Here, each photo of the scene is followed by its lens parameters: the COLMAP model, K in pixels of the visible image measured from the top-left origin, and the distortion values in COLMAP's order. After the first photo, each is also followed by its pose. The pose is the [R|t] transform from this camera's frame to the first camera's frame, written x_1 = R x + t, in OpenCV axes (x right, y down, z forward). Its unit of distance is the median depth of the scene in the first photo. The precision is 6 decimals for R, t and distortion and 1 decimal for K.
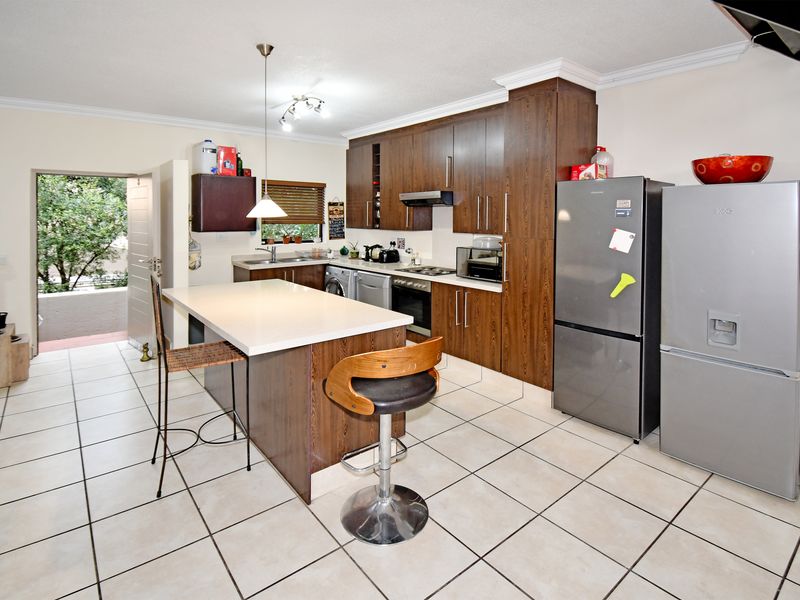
lens RADIAL K [[413.3, 0, 394.1], [0, 413.3, 252.5], [0, 0, 1]] dist [0.004495, -0.000215]
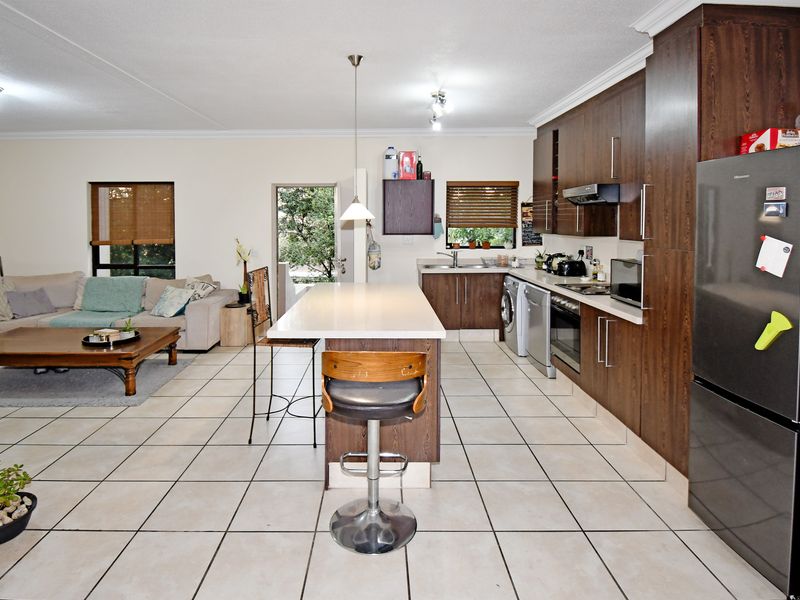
lens RADIAL K [[467.8, 0, 380.2], [0, 467.8, 263.3], [0, 0, 1]] dist [0.013750, -0.005613]
pose [[0.777806, 0.053138, -0.626254, 0.289246], [-0.050467, 0.998482, 0.022042, -0.002299], [0.626475, 0.014461, 0.779308, 0.065936]]
